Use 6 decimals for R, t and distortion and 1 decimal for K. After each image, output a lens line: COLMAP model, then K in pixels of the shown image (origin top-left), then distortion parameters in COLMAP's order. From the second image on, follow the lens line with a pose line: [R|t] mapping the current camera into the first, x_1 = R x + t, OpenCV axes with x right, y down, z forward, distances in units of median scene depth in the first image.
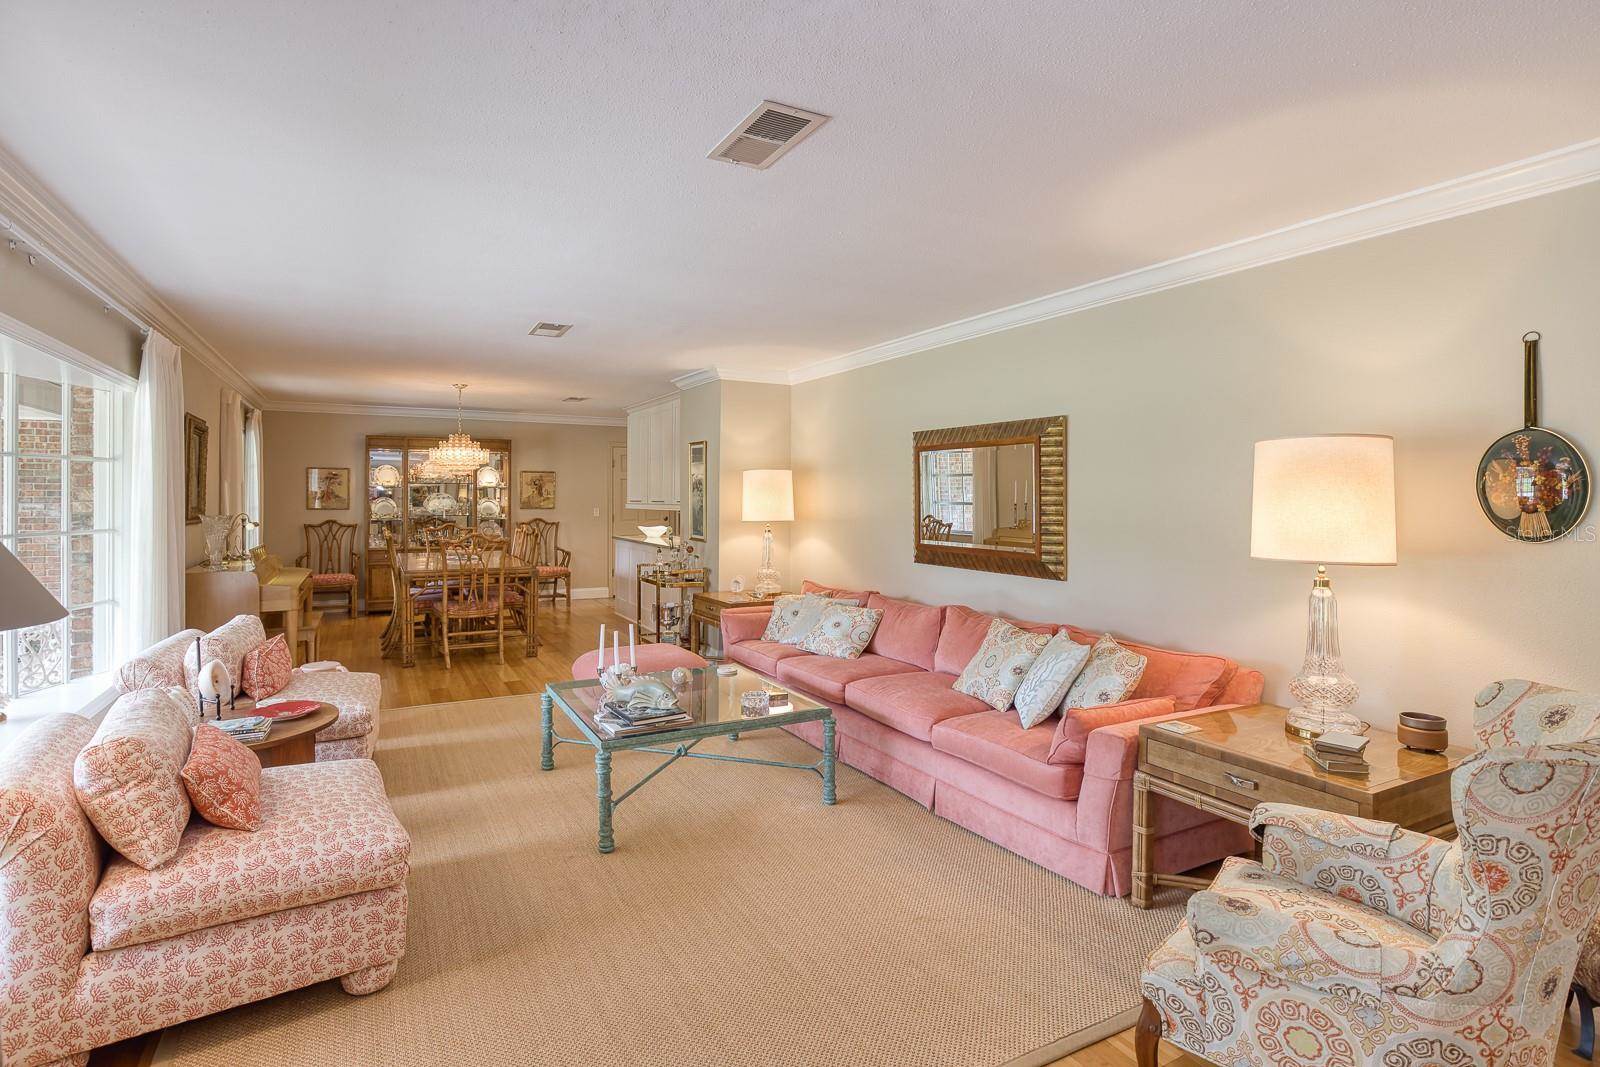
lens RADIAL K [[812.5, 0, 799.3], [0, 812.5, 499.5], [0, 0, 1]] dist [-0.003029, 0.002155]
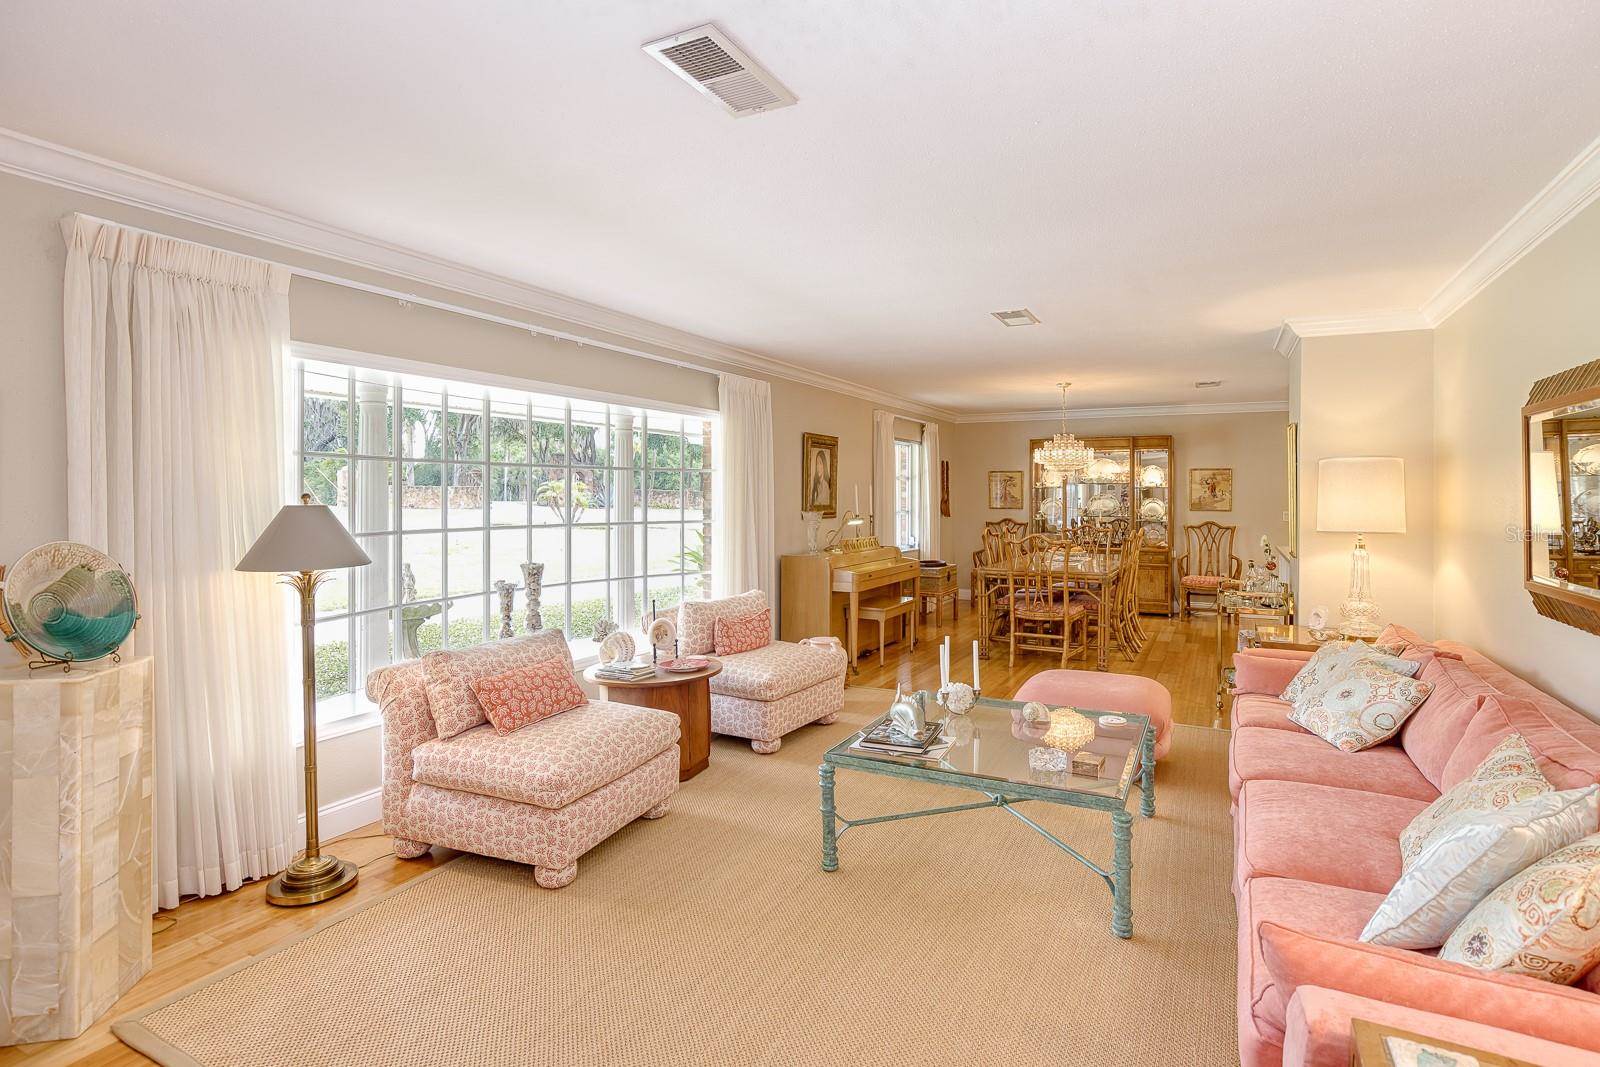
lens RADIAL K [[812.5, 0, 799.3], [0, 812.5, 499.5], [0, 0, 1]] dist [-0.003029, 0.002155]
pose [[0.563167, 0.001583, -0.826342, 0.318989], [-0.002743, 0.999996, 0.000046, 0.000364], [0.826339, 0.002241, 0.563169, 0.263147]]
